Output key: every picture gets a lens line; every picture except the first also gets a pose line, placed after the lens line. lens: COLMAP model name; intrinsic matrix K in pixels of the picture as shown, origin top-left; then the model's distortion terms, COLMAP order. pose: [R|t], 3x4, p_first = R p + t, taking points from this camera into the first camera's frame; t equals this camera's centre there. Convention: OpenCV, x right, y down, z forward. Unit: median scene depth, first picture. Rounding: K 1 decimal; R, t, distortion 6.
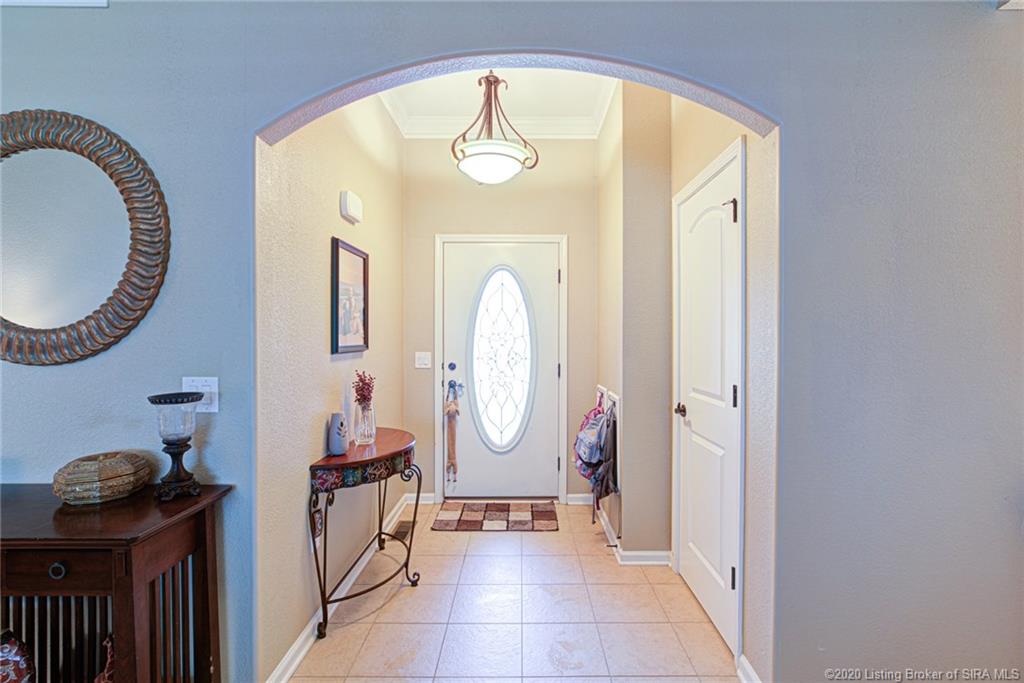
lens RADIAL K [[475.7, 0, 520.5], [0, 475.7, 341.8], [0, 0, 1]] dist [-0.022599, 0.012291]
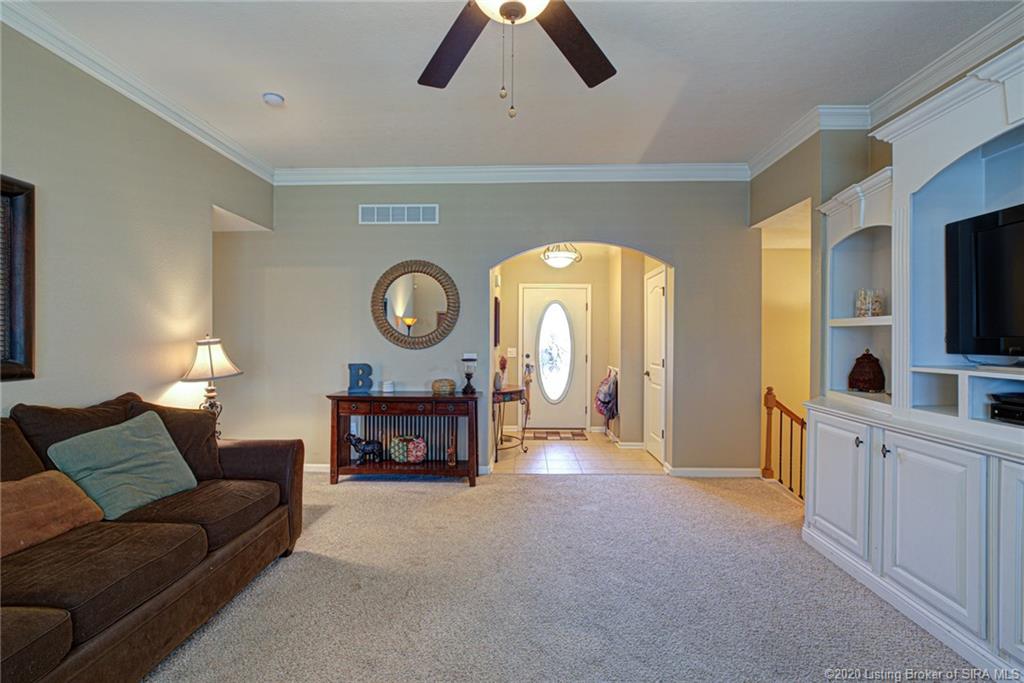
lens RADIAL K [[475.7, 0, 520.5], [0, 475.7, 341.8], [0, 0, 1]] dist [-0.022599, 0.012291]
pose [[0.999962, 0.003575, -0.007966, -0.197387], [-0.003625, 0.999974, -0.006205, 0.011464], [0.007944, 0.006234, 0.999949, -1.034385]]
